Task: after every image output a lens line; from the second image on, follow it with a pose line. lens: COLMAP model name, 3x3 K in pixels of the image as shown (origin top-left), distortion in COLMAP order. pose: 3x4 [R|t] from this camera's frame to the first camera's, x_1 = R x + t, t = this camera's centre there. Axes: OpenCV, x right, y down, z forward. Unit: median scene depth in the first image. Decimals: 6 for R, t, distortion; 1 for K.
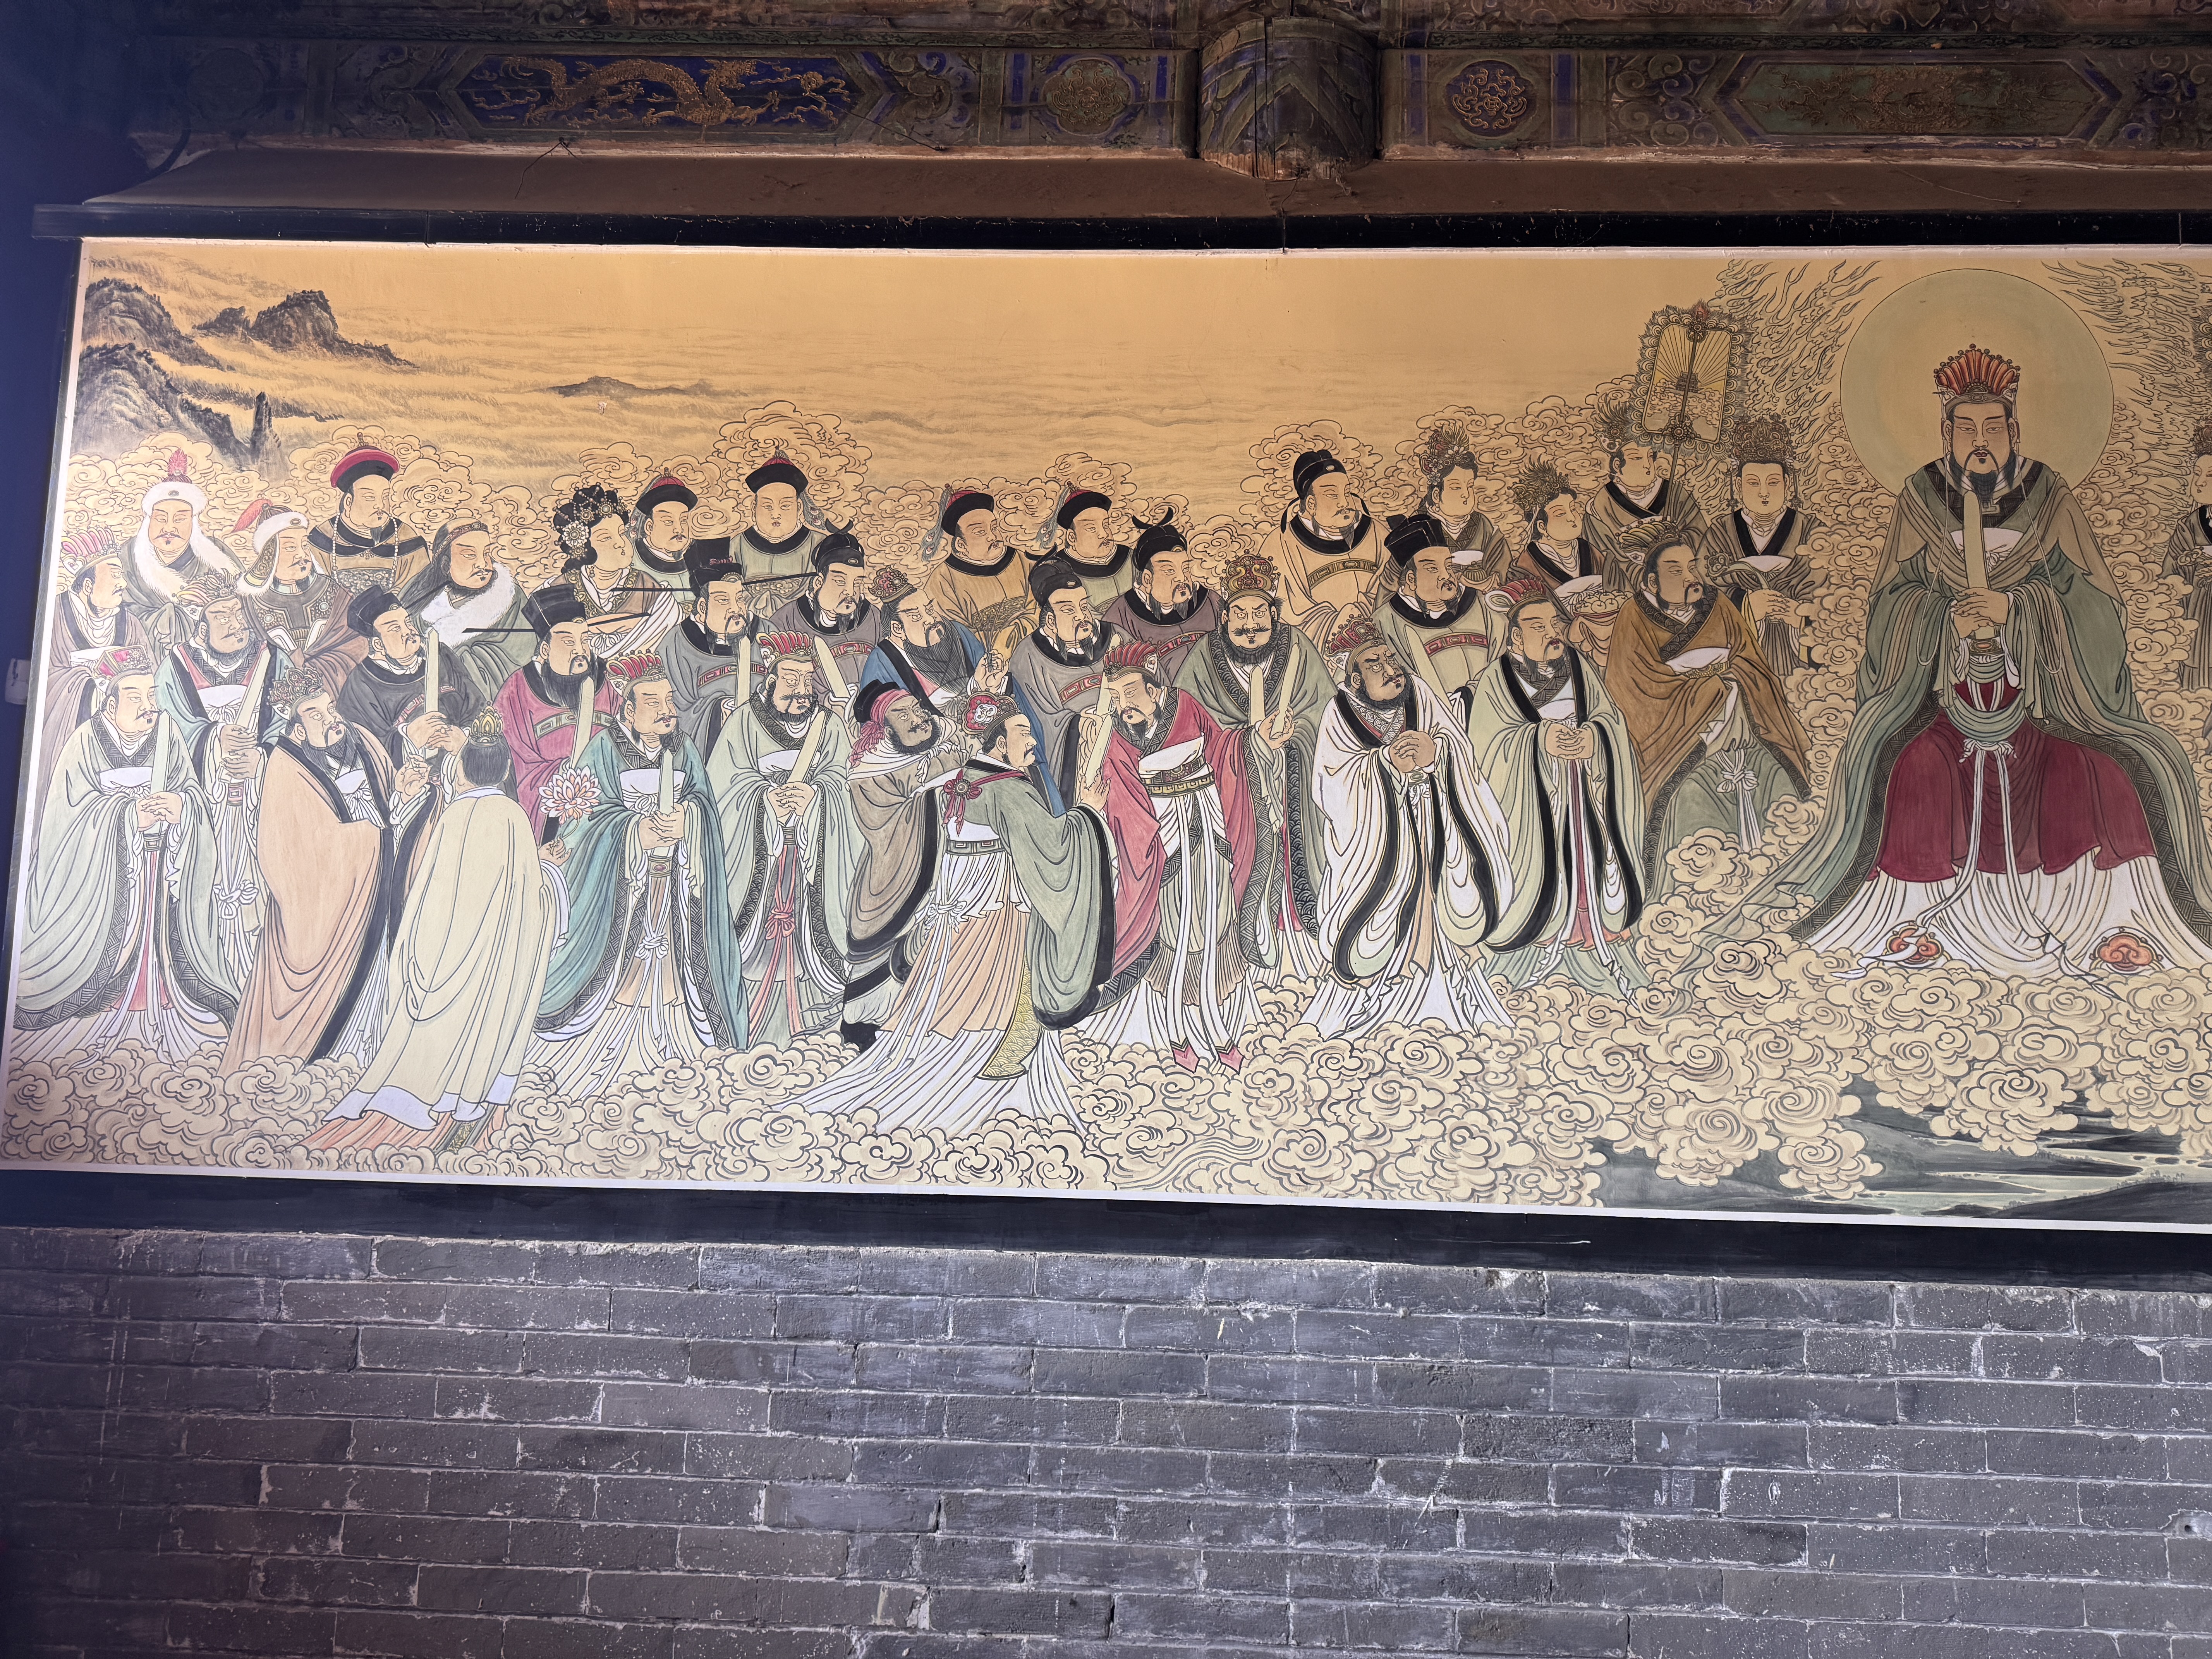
lens RADIAL K [[1551.8, 0, 1112.0], [0, 1551.8, 824.0], [0, 0, 1]] dist [0.003829, -0.008566]
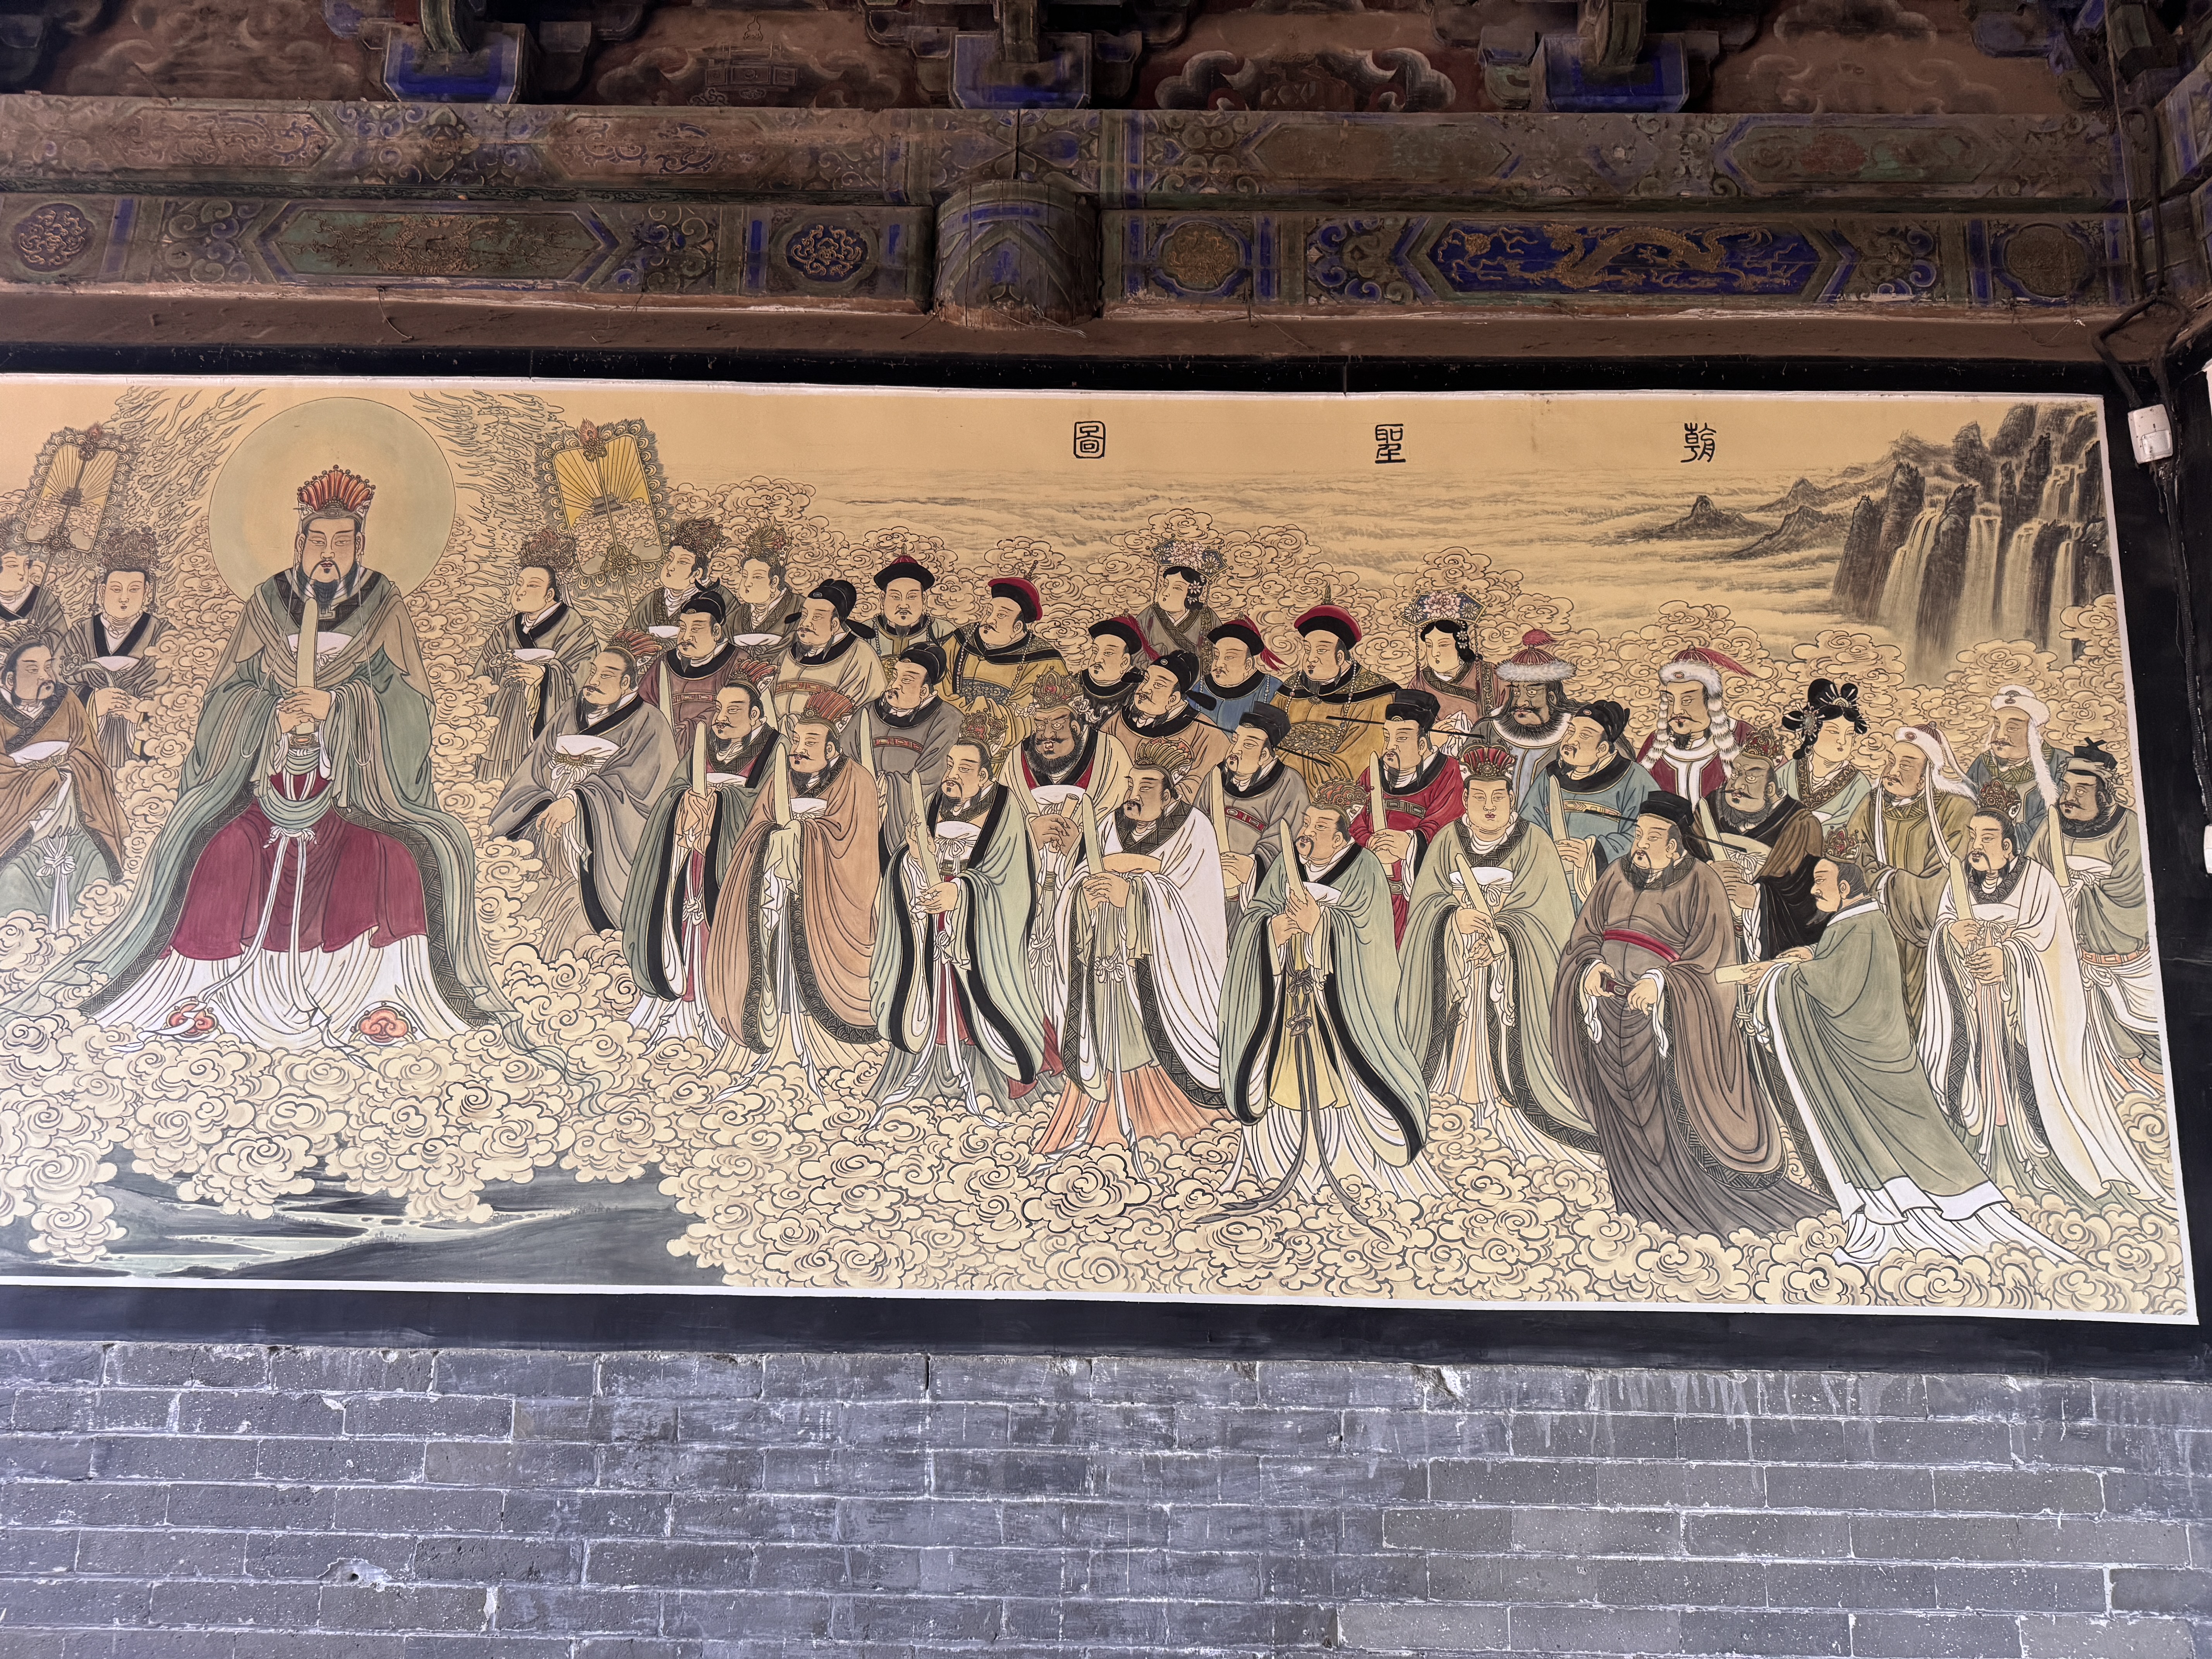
lens RADIAL K [[1551.8, 0, 1104.6], [0, 1551.8, 828.7], [0, 0, 1]] dist [0.003829, -0.008566]
pose [[0.998747, 0.000446, 0.050039, 1.066531], [0.002933, 0.997720, -0.067426, 0.020742], [-0.049955, 0.067488, 0.996469, -0.096791]]
